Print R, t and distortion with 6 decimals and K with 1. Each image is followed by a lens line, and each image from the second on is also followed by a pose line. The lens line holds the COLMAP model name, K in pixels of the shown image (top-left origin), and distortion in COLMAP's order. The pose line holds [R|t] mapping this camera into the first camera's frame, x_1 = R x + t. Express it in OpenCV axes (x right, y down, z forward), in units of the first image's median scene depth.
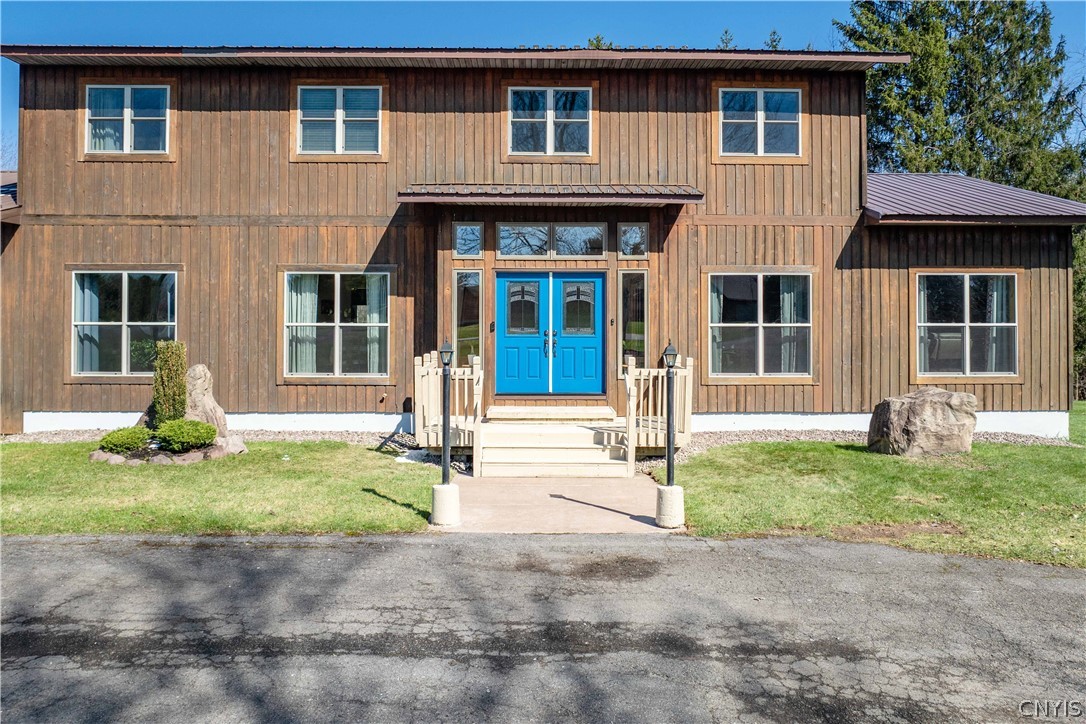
lens RADIAL K [[759.6, 0, 540.7], [0, 759.6, 323.4], [0, 0, 1]] dist [-0.026415, 0.002124]
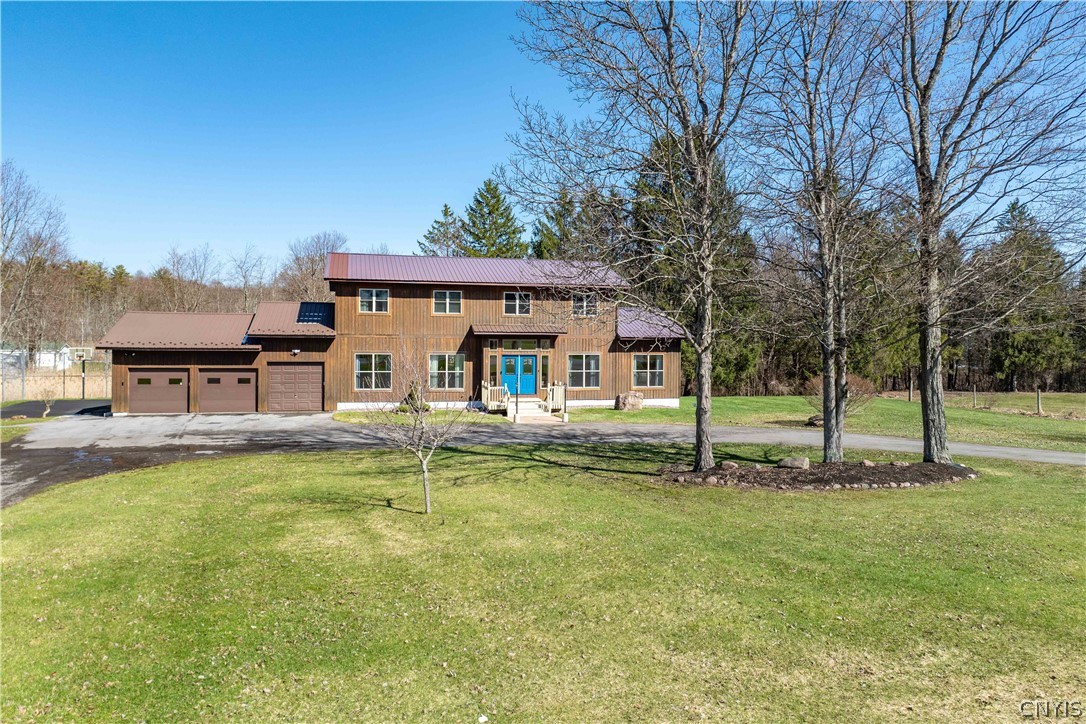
lens RADIAL K [[778.5, 0, 543.0], [0, 778.5, 362.0], [0, 0, 1]] dist [-0.031647, 0.002452]
pose [[0.972246, -0.000725, 0.233958, -0.612183], [-0.009860, 0.998980, 0.044072, -0.173364], [-0.233751, -0.045156, 0.971247, -2.031866]]
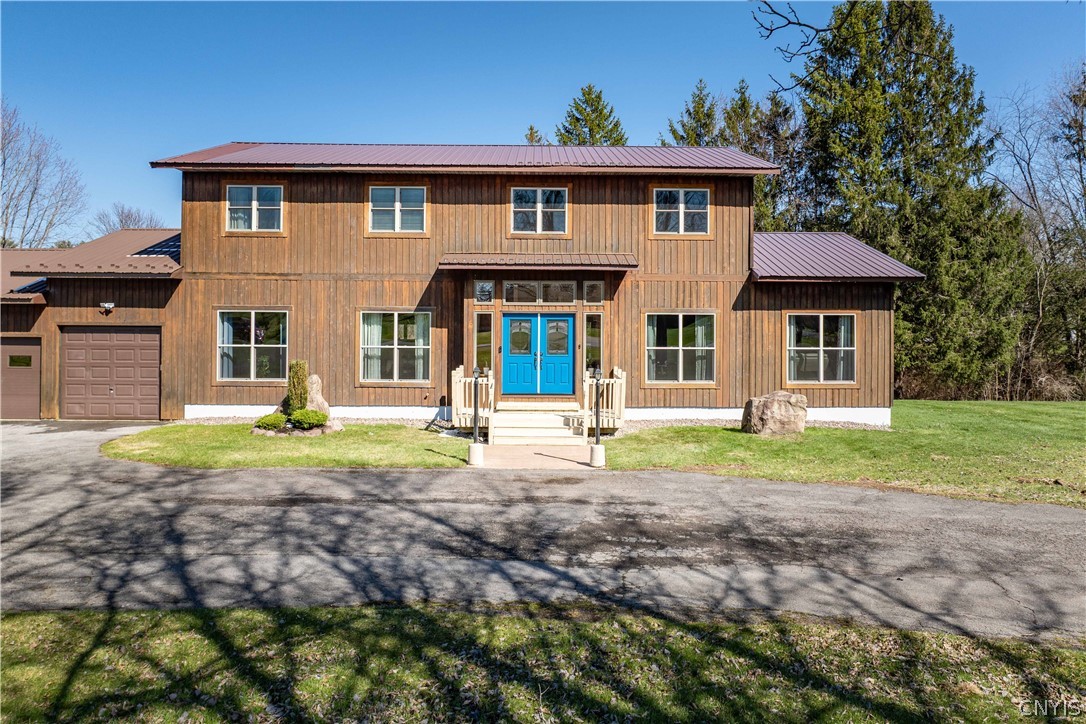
lens RADIAL K [[760.3, 0, 544.3], [0, 760.3, 325.8], [0, 0, 1]] dist [-0.025370, -0.004530]
pose [[0.999991, 0.004294, 0.000197, 0.022938], [-0.004295, 0.999979, 0.004876, -0.048359], [-0.000176, -0.004877, 0.999988, -0.491067]]
